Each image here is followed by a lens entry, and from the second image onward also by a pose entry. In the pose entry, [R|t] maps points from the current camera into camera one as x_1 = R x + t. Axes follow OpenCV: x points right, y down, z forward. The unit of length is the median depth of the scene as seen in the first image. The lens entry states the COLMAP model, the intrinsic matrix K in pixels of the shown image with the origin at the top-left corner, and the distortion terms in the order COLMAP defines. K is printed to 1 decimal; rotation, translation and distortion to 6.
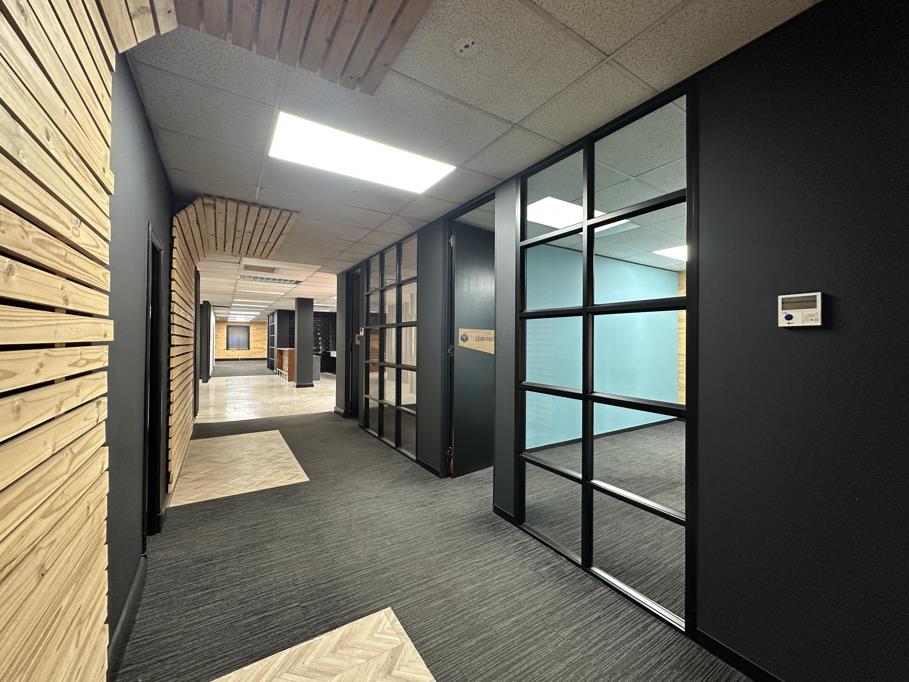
lens RADIAL K [[361.4, 0, 454.5], [0, 361.4, 341.0], [0, 0, 1]] dist [0.000110, 0.000253]
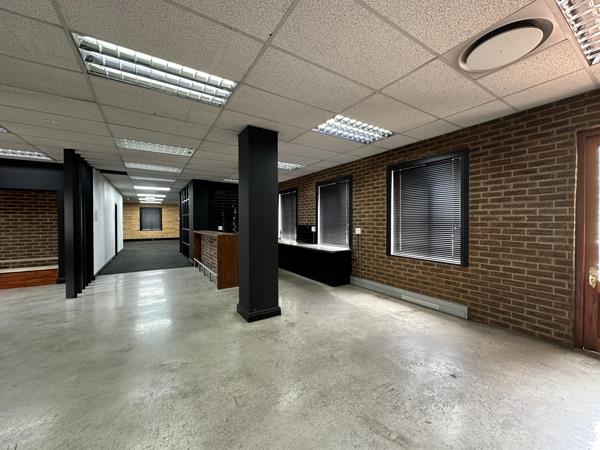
lens RADIAL K [[238.6, 0, 300.0], [0, 238.6, 225.0], [0, 0, 1]] dist [0.000110, 0.000253]
pose [[0.999970, -0.006976, -0.003456, -0.263326], [0.007025, 0.999870, 0.014509, 0.001980], [0.003354, -0.014533, 0.999889, 0.496857]]
